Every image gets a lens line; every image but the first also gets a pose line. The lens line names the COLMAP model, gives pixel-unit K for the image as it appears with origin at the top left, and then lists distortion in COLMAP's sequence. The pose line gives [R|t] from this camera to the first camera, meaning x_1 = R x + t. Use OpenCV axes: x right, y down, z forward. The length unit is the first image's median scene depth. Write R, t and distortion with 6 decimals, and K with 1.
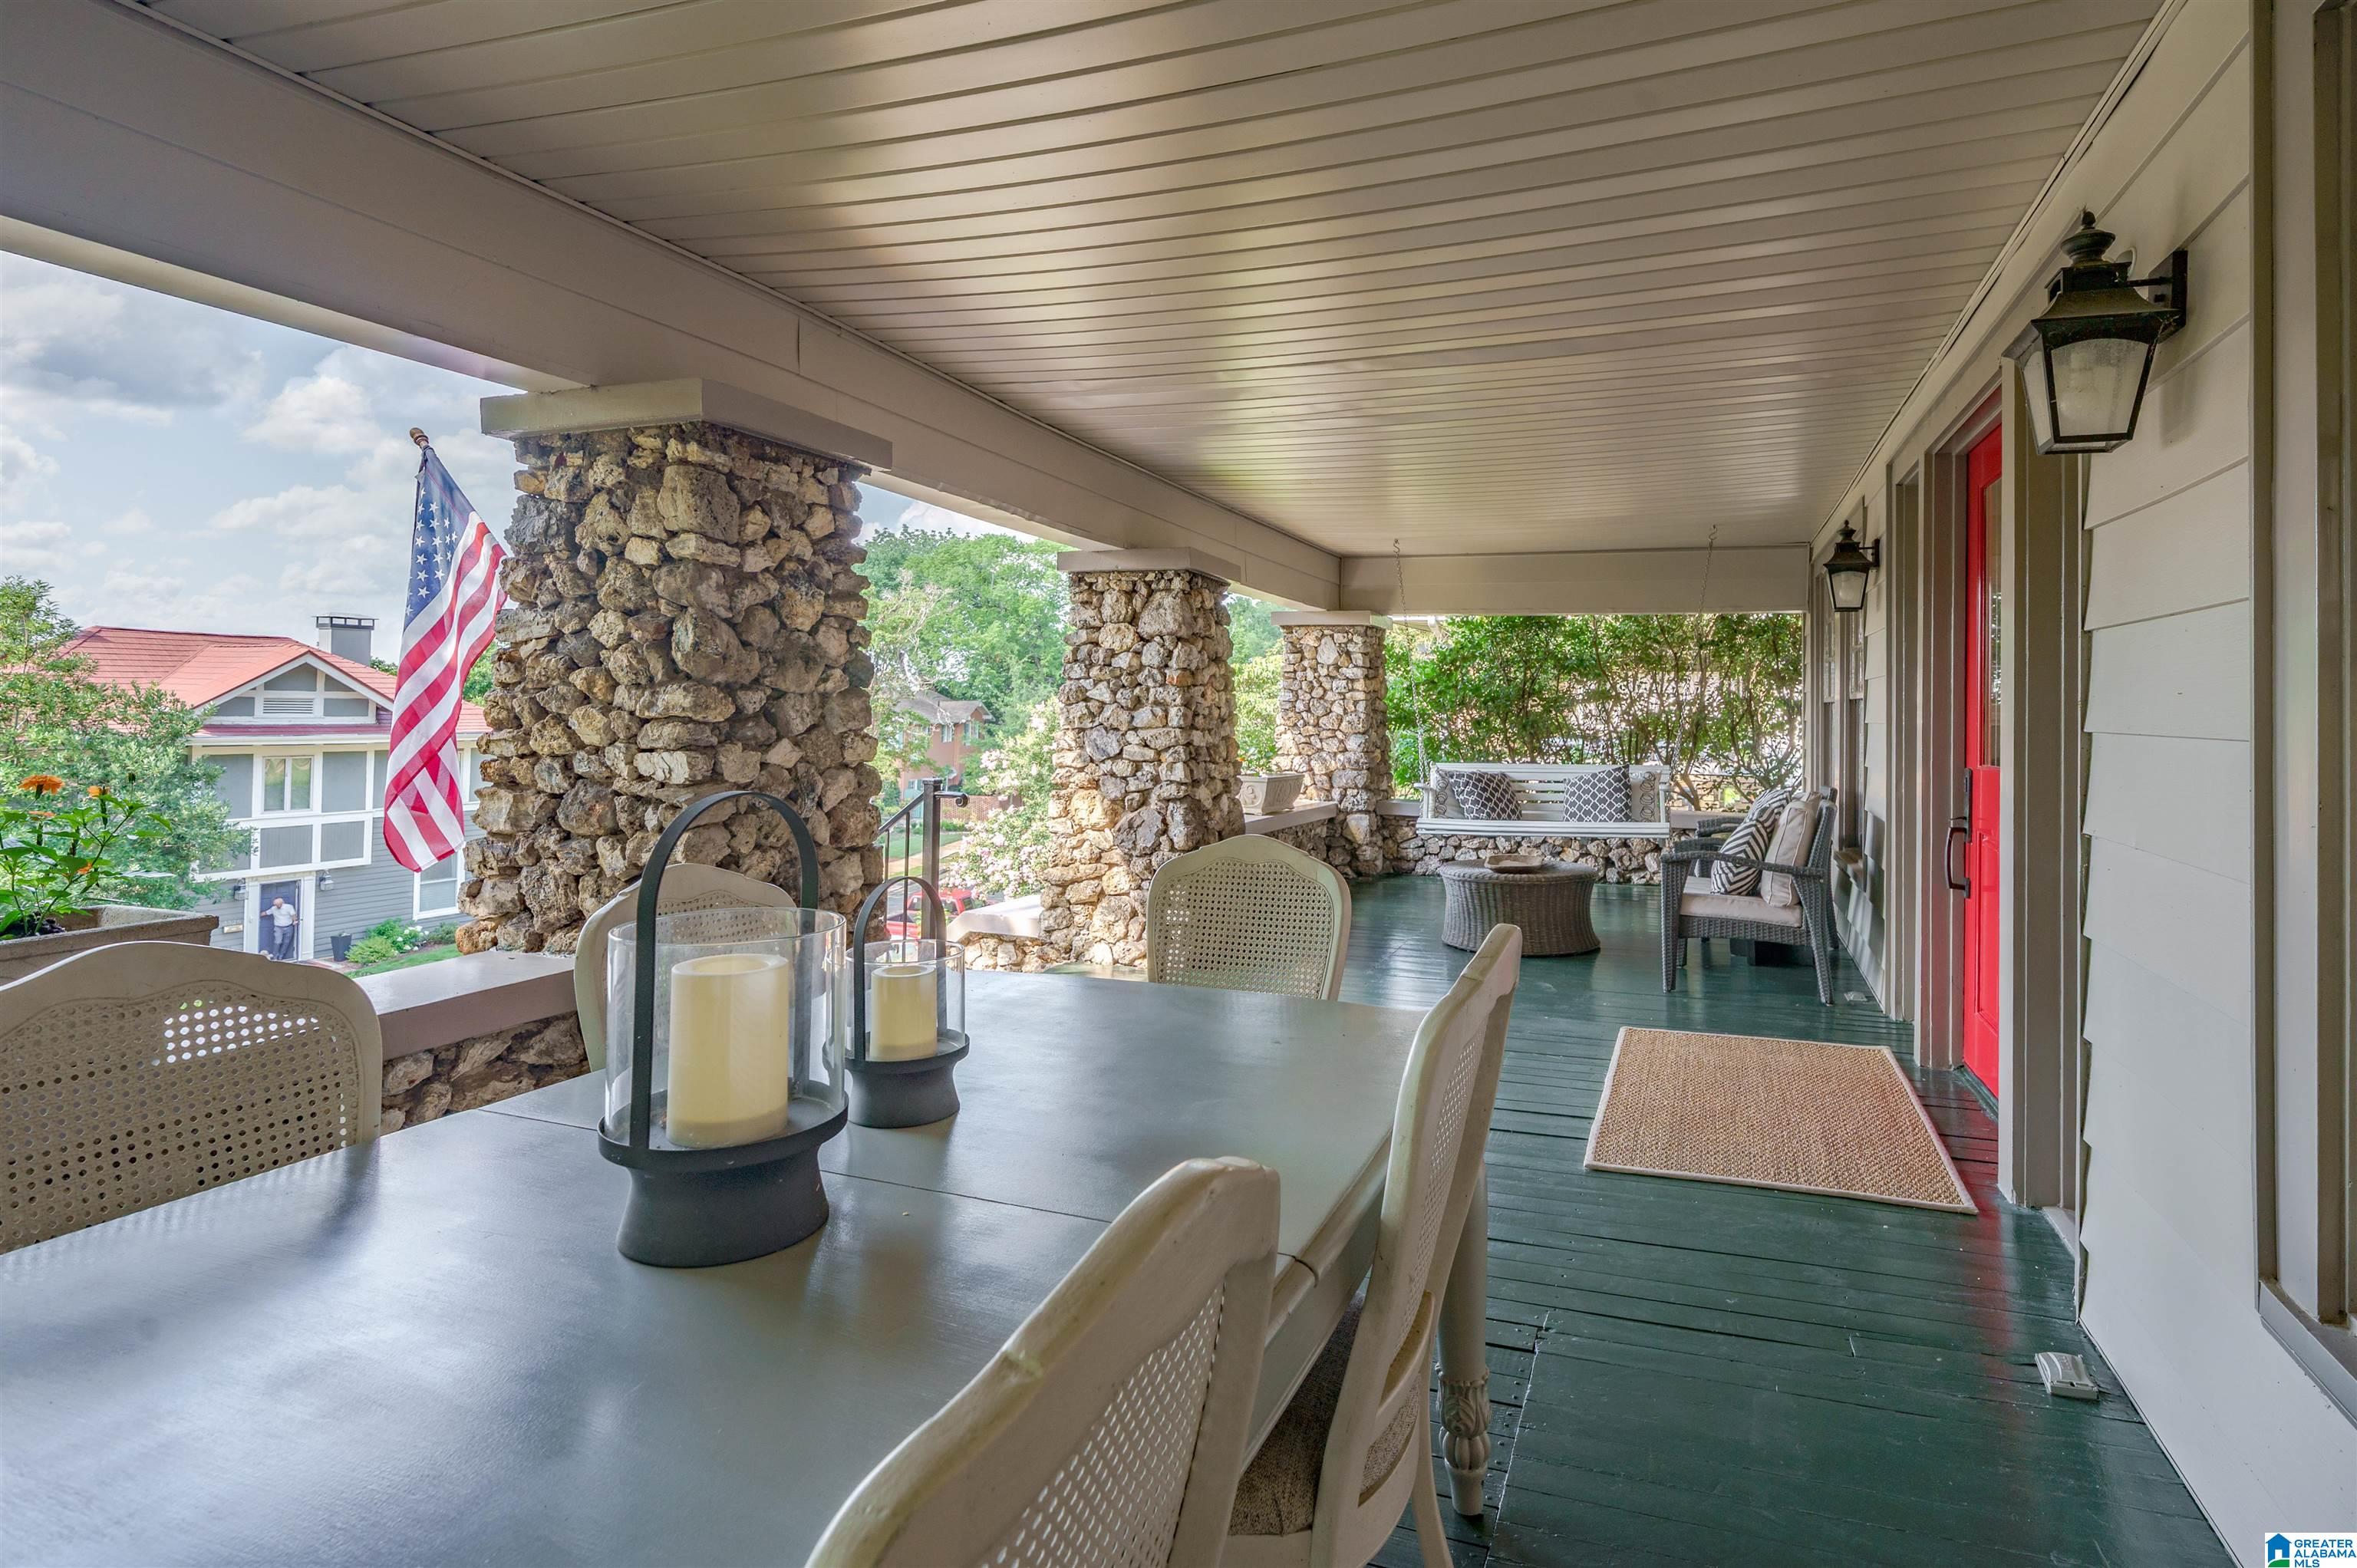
lens RADIAL K [[1198.1, 0, 1226.8], [0, 1198.1, 687.4], [0, 0, 1]] dist [-0.001369, -0.000608]
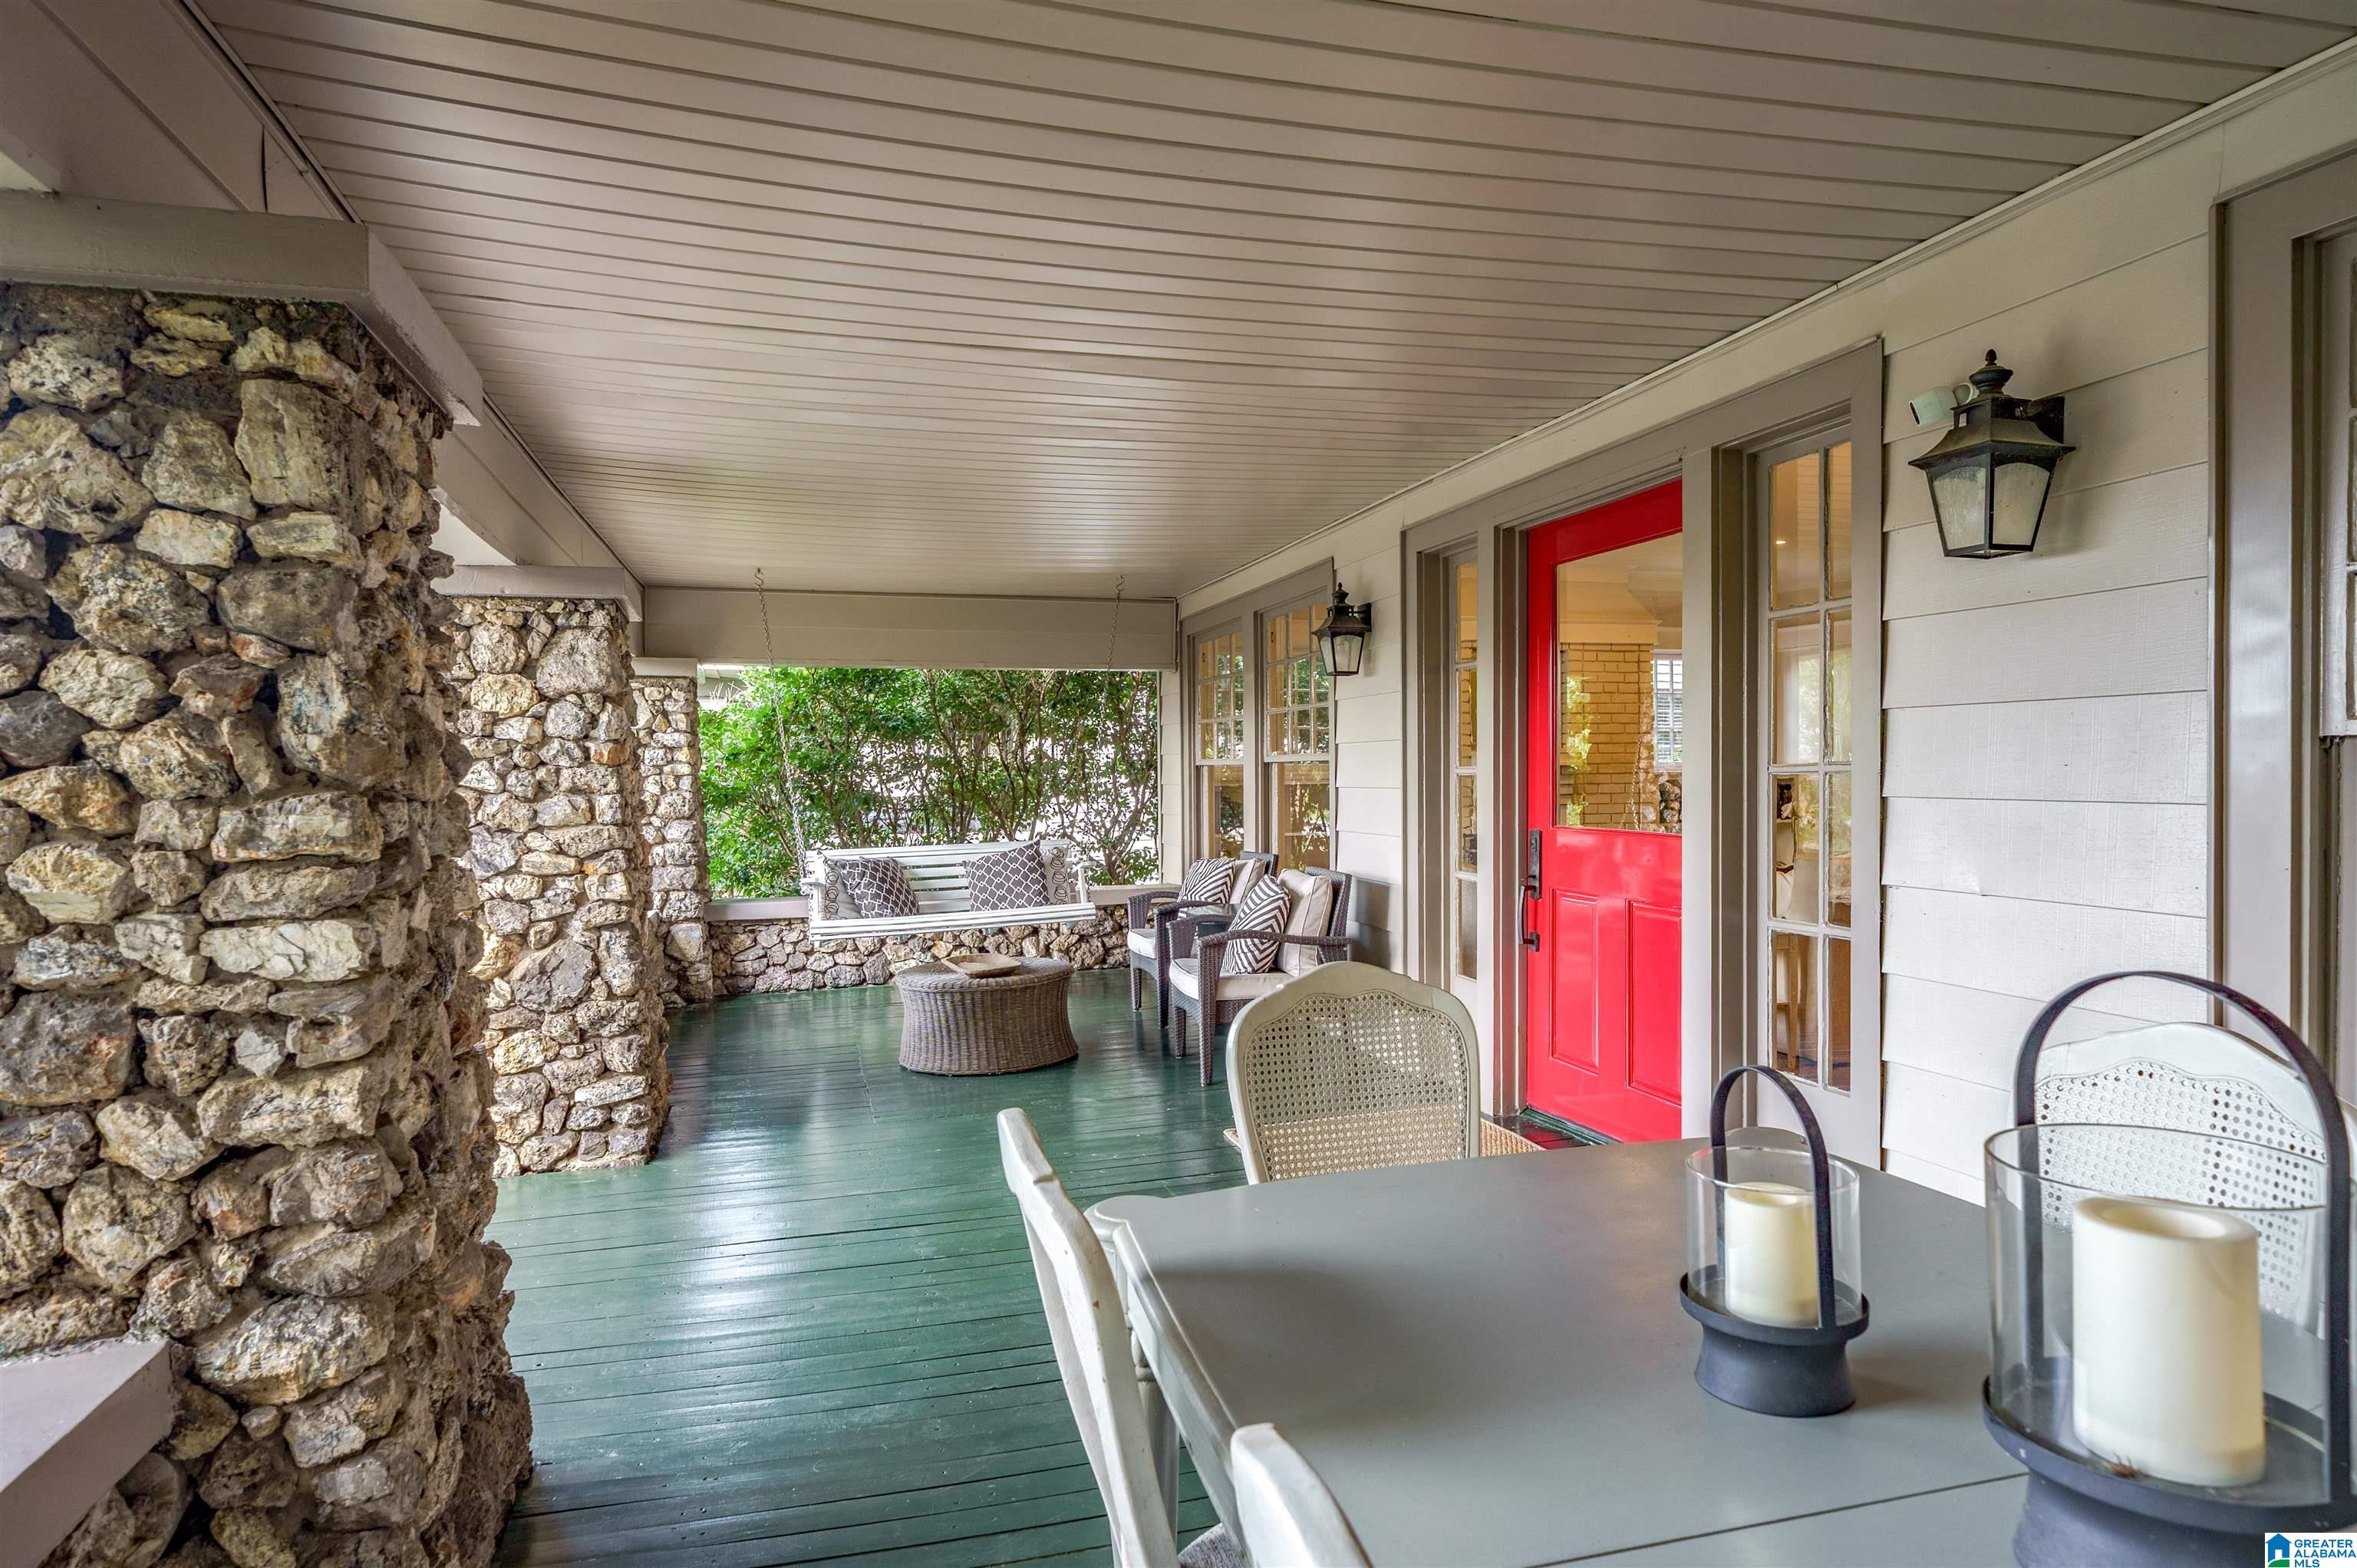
lens RADIAL K [[1410.4, 0, 1180.4], [0, 1410.4, 784.5], [0, 0, 1]] dist [0.000847, 0.002101]
pose [[0.800422, -0.029804, 0.598696, -0.268733], [0.013703, 0.999412, 0.031432, -0.011149], [-0.599281, -0.016955, 0.800359, 0.134713]]
